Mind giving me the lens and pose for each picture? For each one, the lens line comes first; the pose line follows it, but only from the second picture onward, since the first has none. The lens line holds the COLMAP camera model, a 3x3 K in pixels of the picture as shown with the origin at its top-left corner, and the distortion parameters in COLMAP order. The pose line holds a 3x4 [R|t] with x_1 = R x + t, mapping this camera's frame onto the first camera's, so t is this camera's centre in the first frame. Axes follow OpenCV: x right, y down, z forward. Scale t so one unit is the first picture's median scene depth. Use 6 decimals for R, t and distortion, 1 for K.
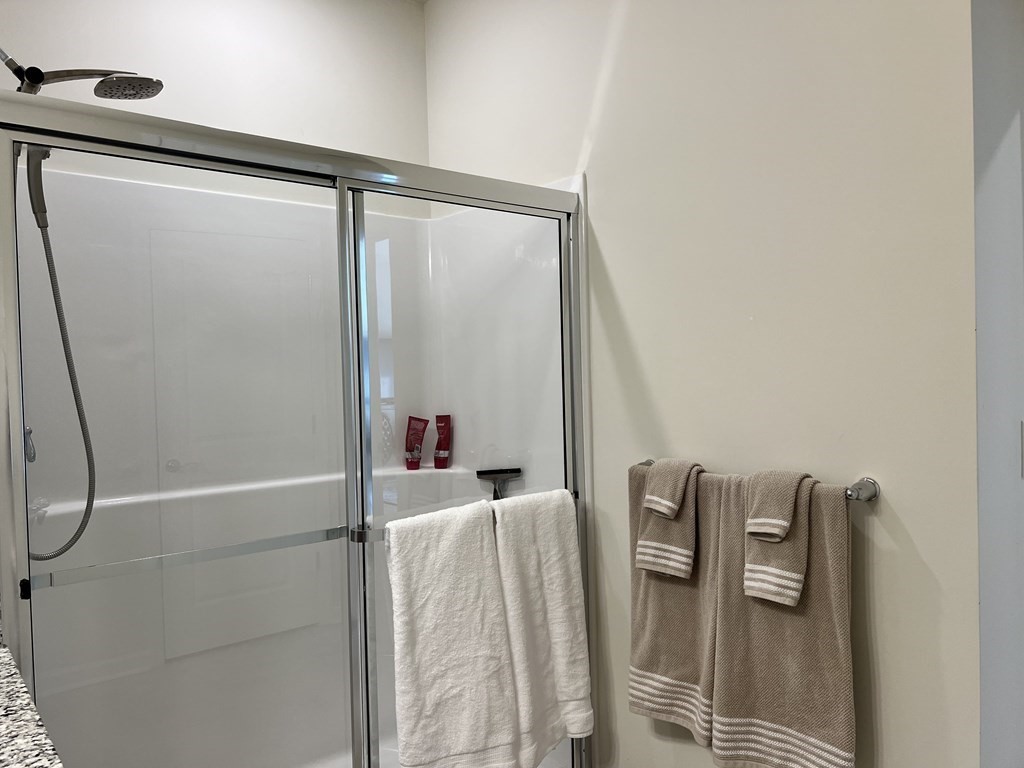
lens RADIAL K [[763.3, 0, 514.5], [0, 763.3, 385.8], [0, 0, 1]] dist [0.068723, -0.080817]
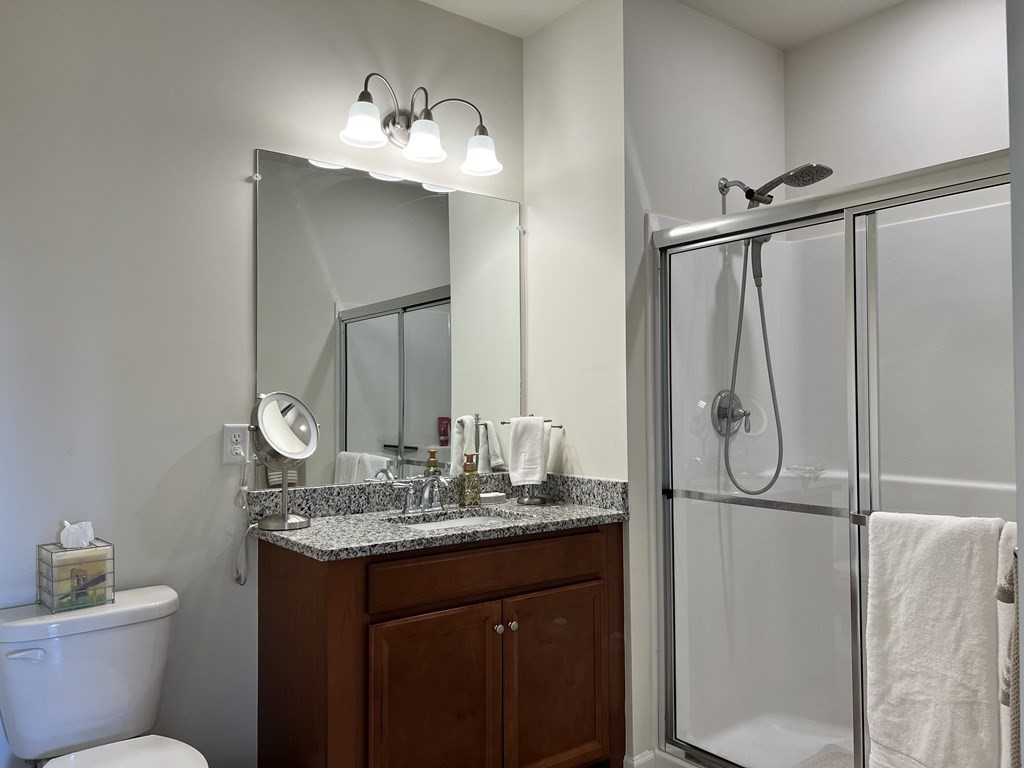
lens RADIAL K [[763.3, 0, 514.8], [0, 763.3, 383.2], [0, 0, 1]] dist [0.068723, -0.080817]
pose [[-0.014152, -0.005419, -0.999885, 0.919740], [-0.013594, 0.999894, -0.005227, 0.008141], [0.999807, 0.013518, -0.014224, 0.491113]]
